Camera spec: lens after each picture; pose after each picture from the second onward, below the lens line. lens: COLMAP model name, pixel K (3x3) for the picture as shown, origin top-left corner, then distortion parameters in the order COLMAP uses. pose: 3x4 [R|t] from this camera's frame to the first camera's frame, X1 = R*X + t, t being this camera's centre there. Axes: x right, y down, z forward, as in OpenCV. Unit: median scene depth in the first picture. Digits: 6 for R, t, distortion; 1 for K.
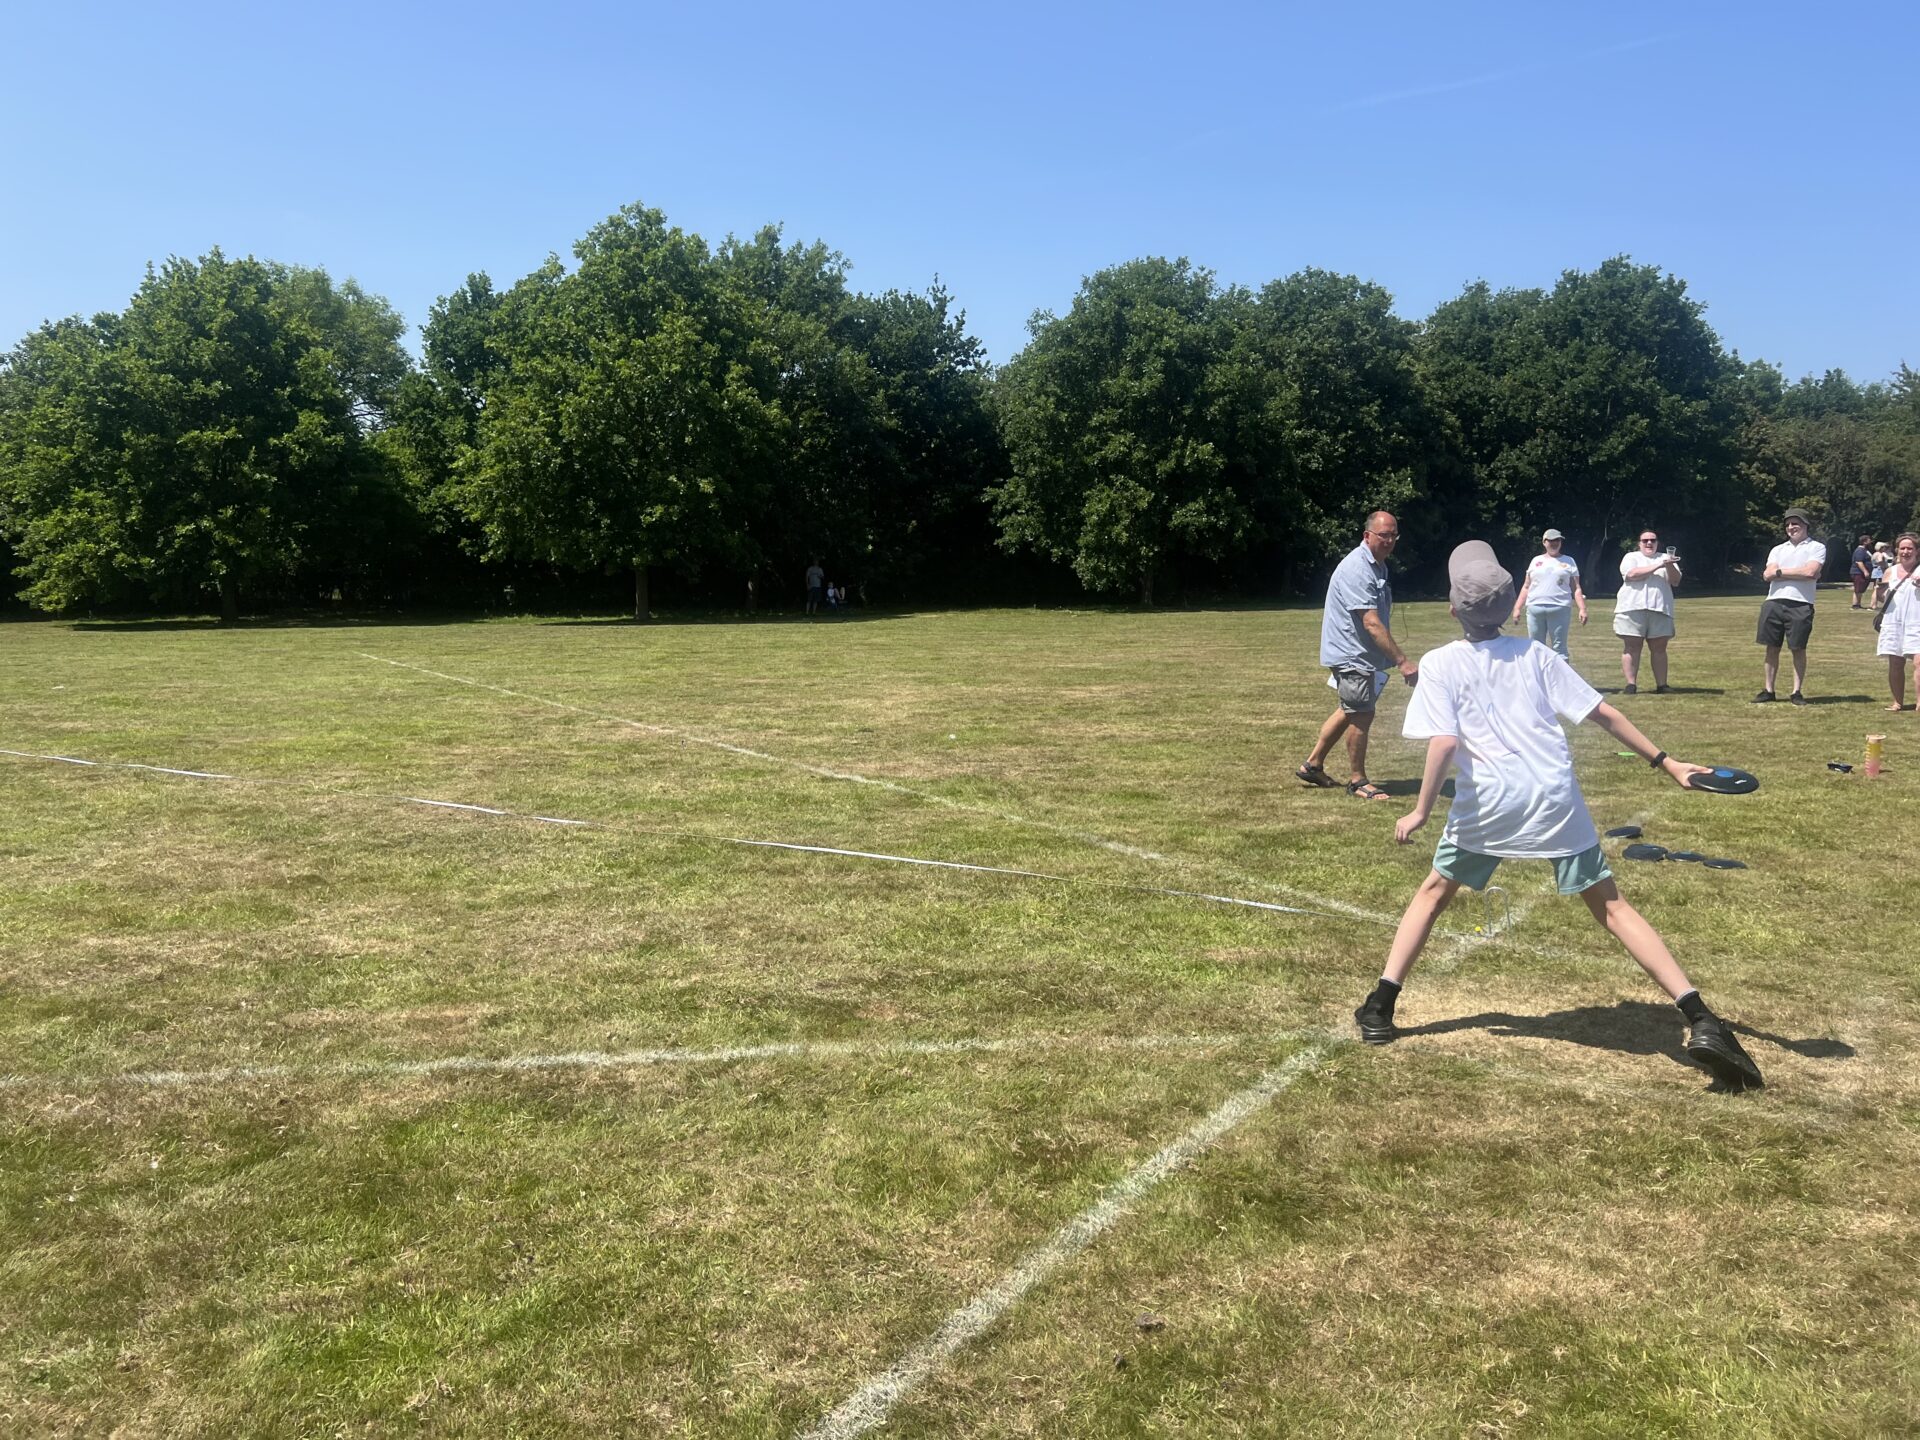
lens RADIAL K [[1440.2, 0, 950.5], [0, 1440.2, 723.3], [0, 0, 1]] dist [0.047547, -0.054404]
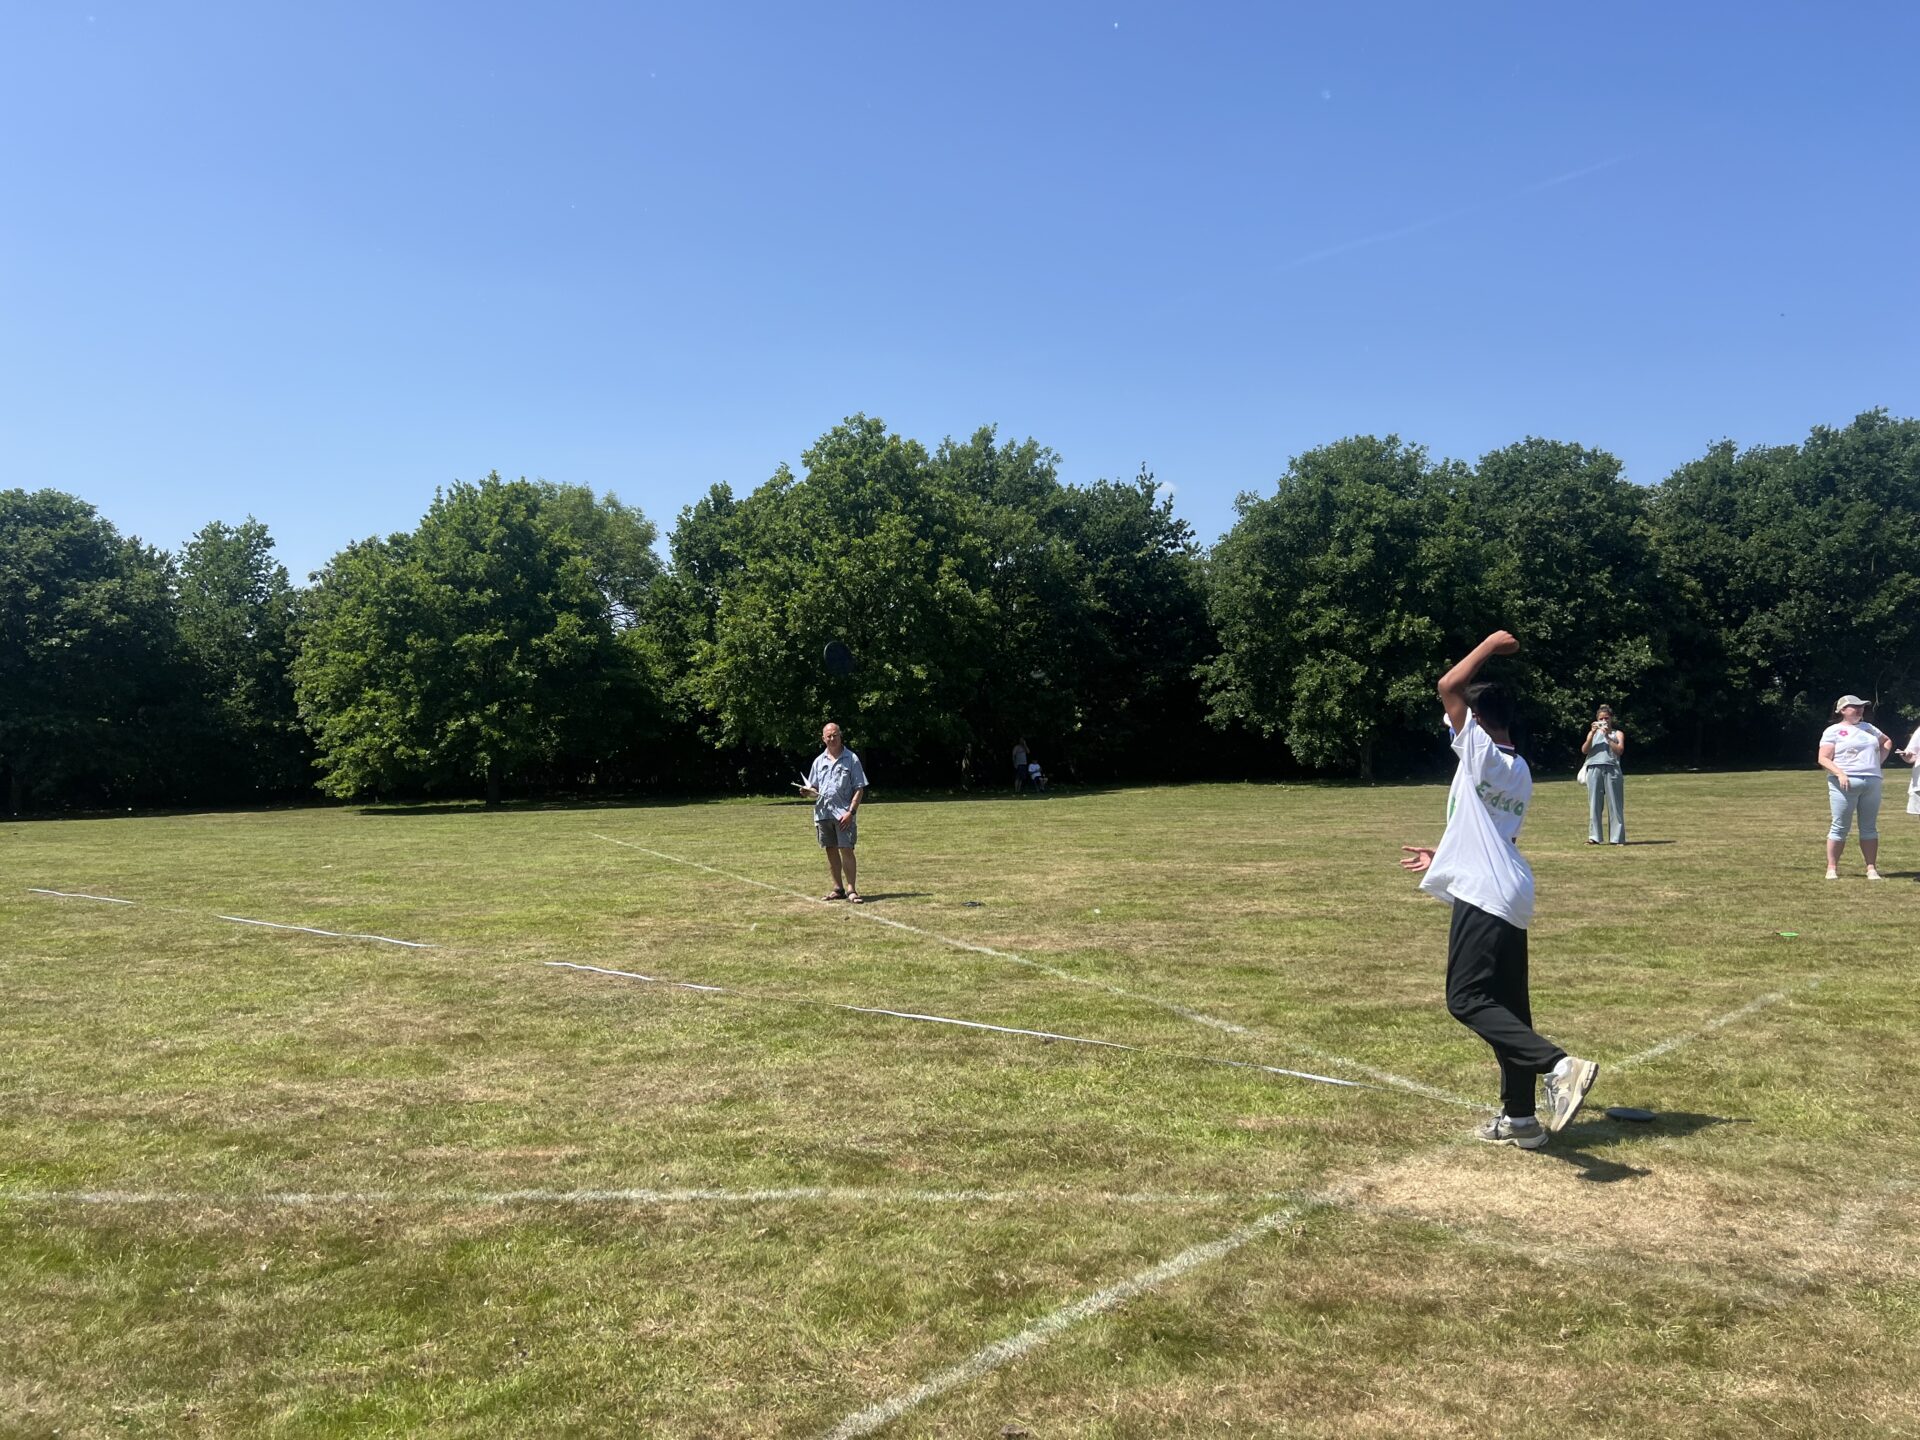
lens RADIAL K [[1440.2, 0, 950.5], [0, 1440.2, 723.3], [0, 0, 1]] dist [0.047547, -0.054404]
pose [[0.986317, -0.017844, -0.163890, 0.107648], [-0.002300, 0.992539, -0.121910, 0.001961], [0.164842, 0.120619, 0.978917, -0.066694]]
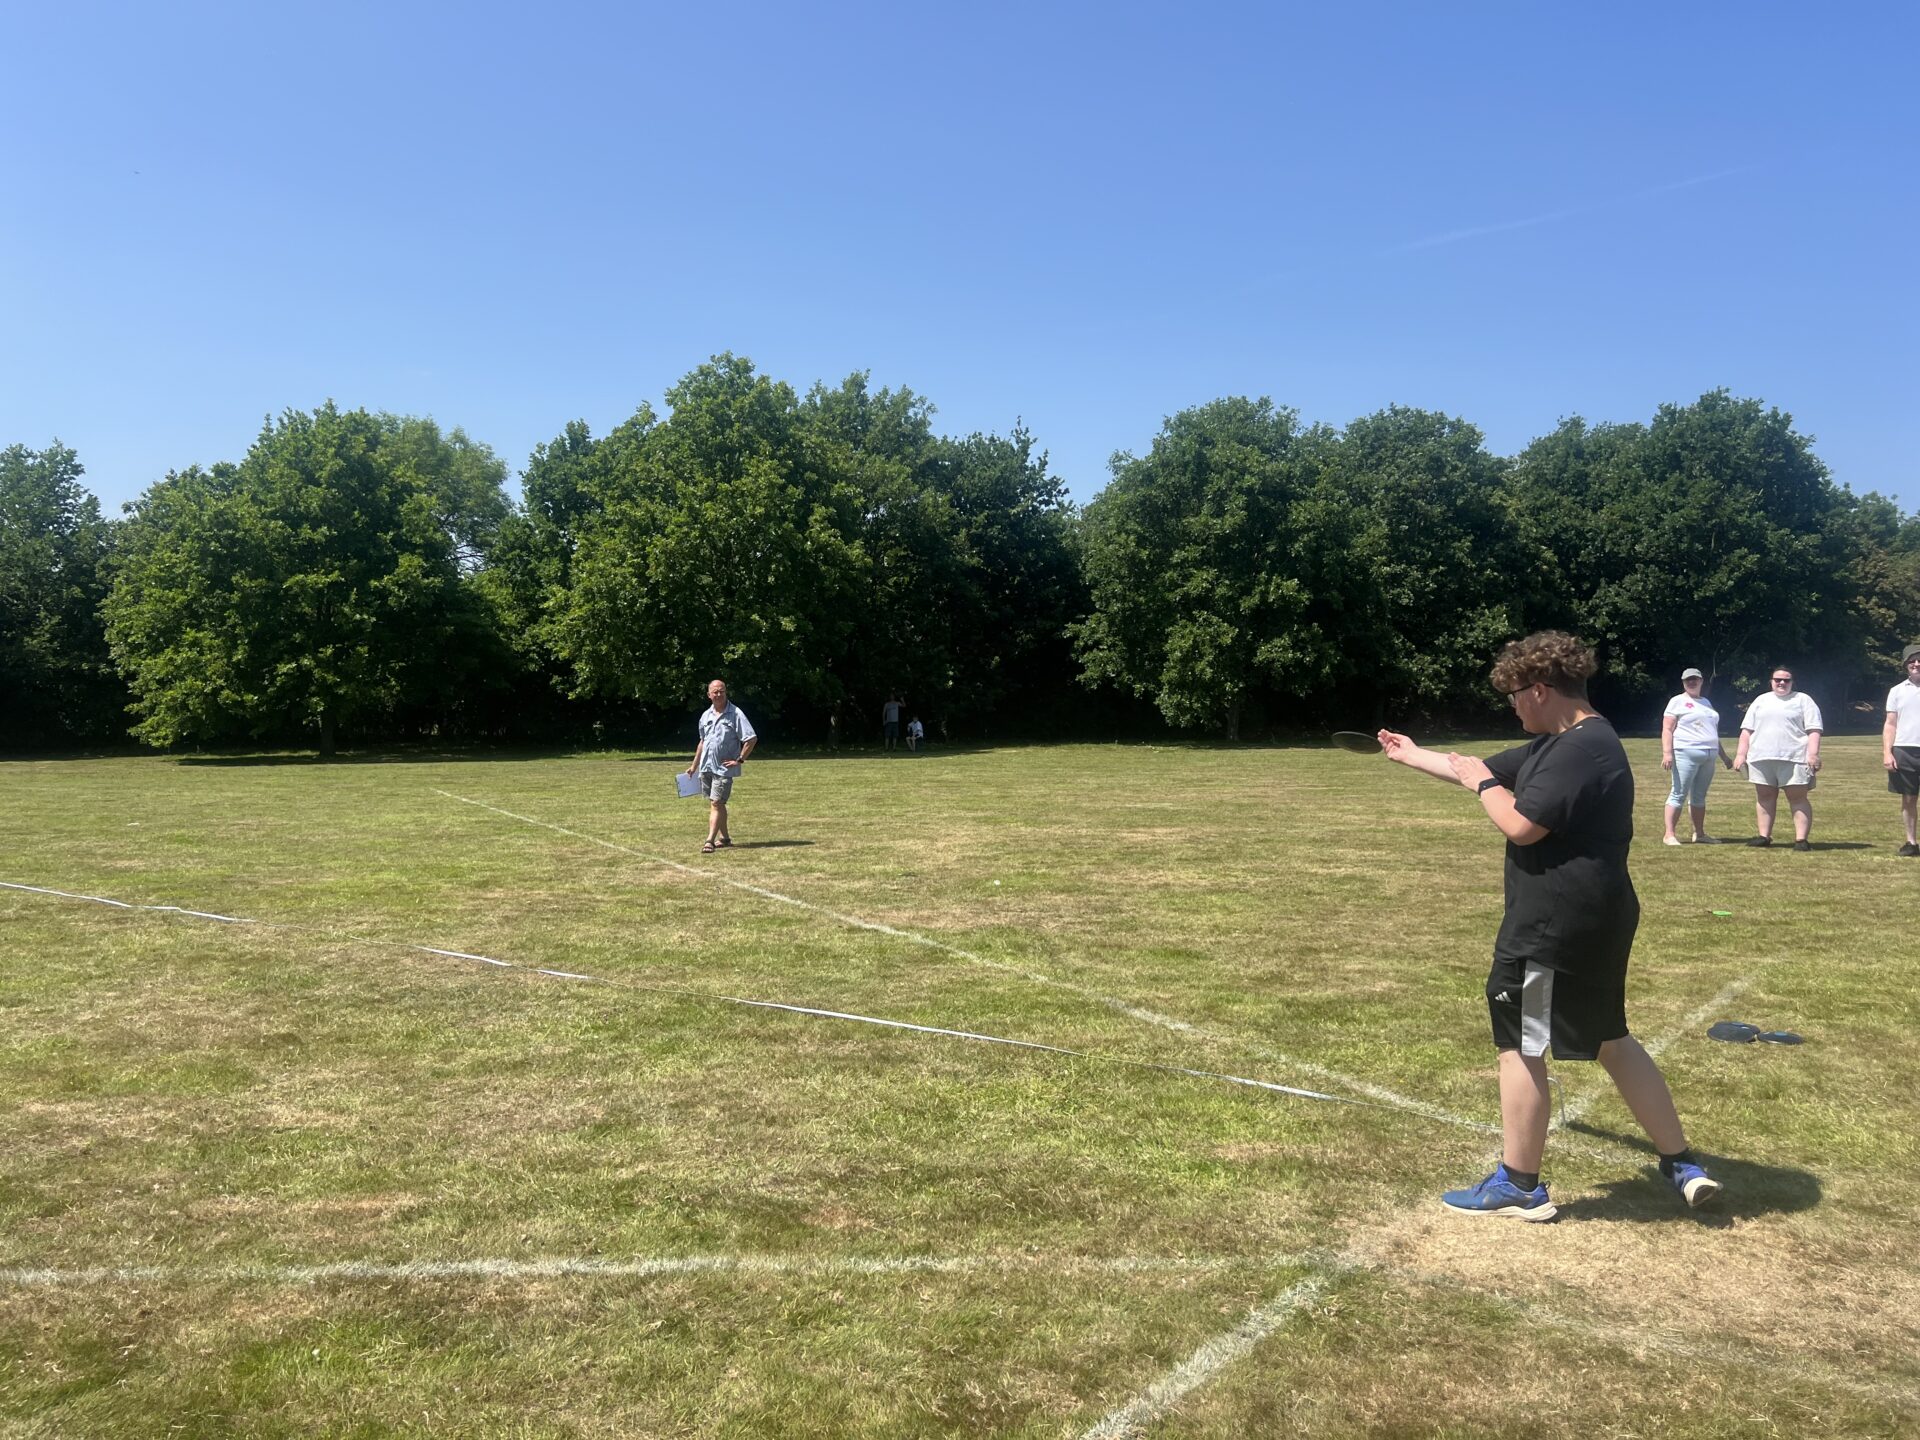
lens RADIAL K [[1440.2, 0, 950.5], [0, 1440.2, 723.3], [0, 0, 1]] dist [0.047547, -0.054404]
pose [[0.997779, 0.001777, -0.066587, 0.053188], [-0.007948, 0.995678, -0.092536, -0.012728], [0.066135, 0.092859, 0.993480, 0.058029]]
